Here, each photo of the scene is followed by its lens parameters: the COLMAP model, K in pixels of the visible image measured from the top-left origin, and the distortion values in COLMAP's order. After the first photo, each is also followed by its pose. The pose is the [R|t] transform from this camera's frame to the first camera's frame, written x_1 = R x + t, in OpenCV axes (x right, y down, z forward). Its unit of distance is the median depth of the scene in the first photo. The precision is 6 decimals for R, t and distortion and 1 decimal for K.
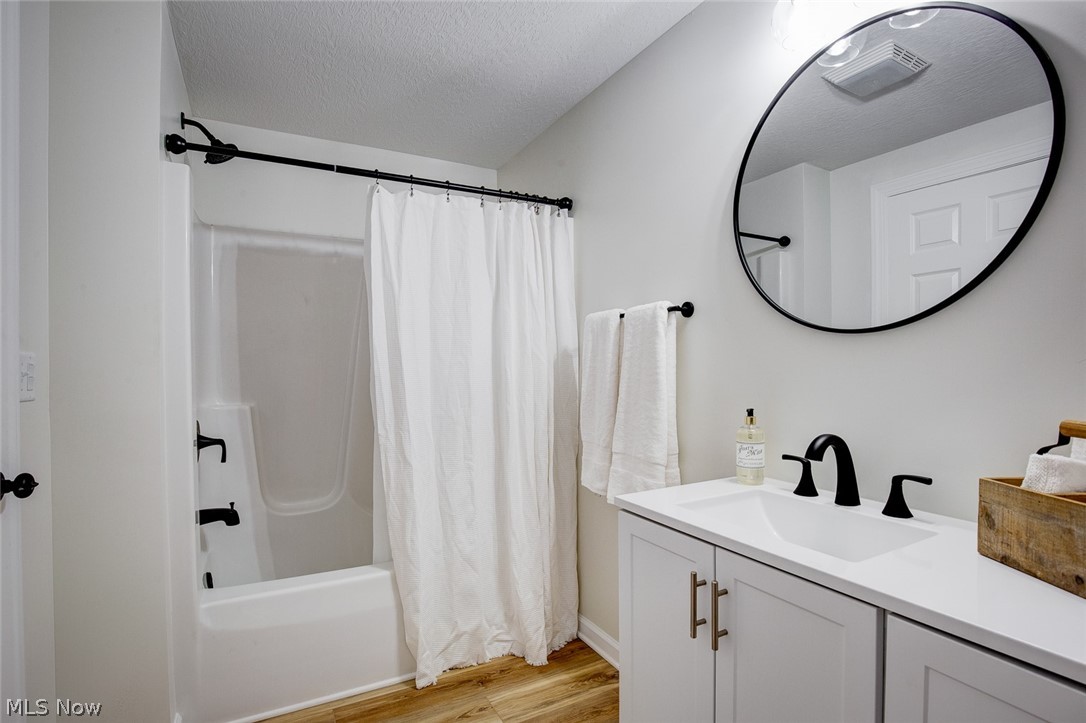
lens RADIAL K [[515.0, 0, 529.6], [0, 515.0, 357.0], [0, 0, 1]] dist [-0.029604, 0.000293]
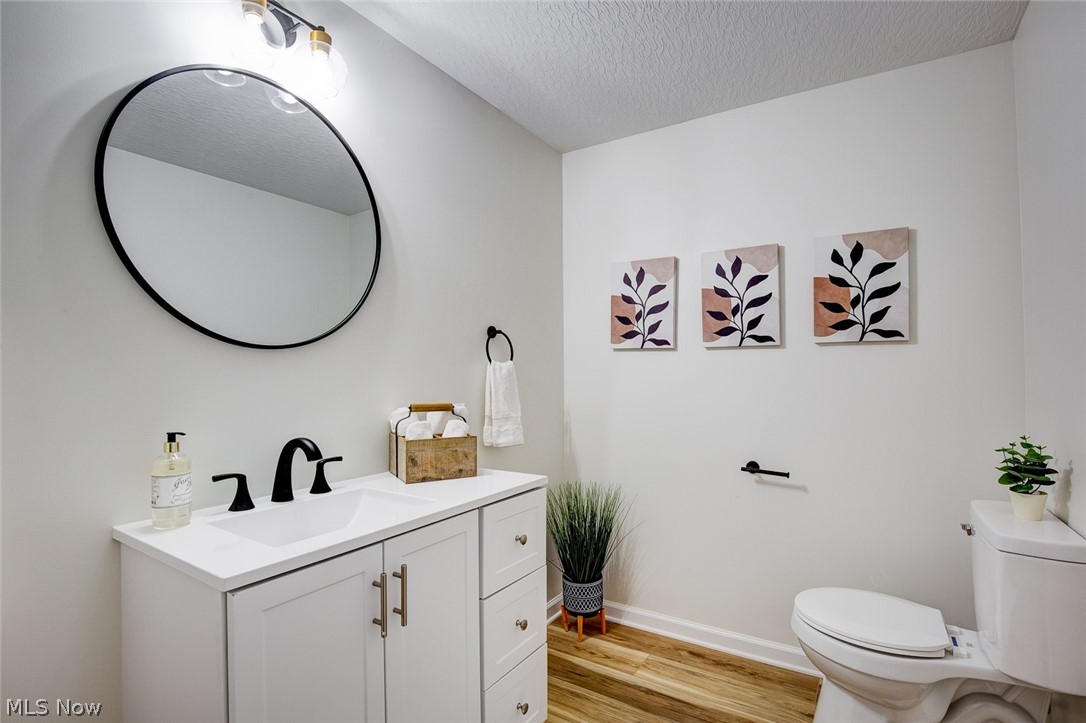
lens RADIAL K [[515.0, 0, 529.6], [0, 515.0, 357.0], [0, 0, 1]] dist [-0.029604, 0.000293]
pose [[-0.475941, 0.039090, 0.878608, -0.736394], [-0.001724, 0.998968, -0.045379, 0.024464], [-0.879476, -0.023113, -0.475382, 1.211769]]
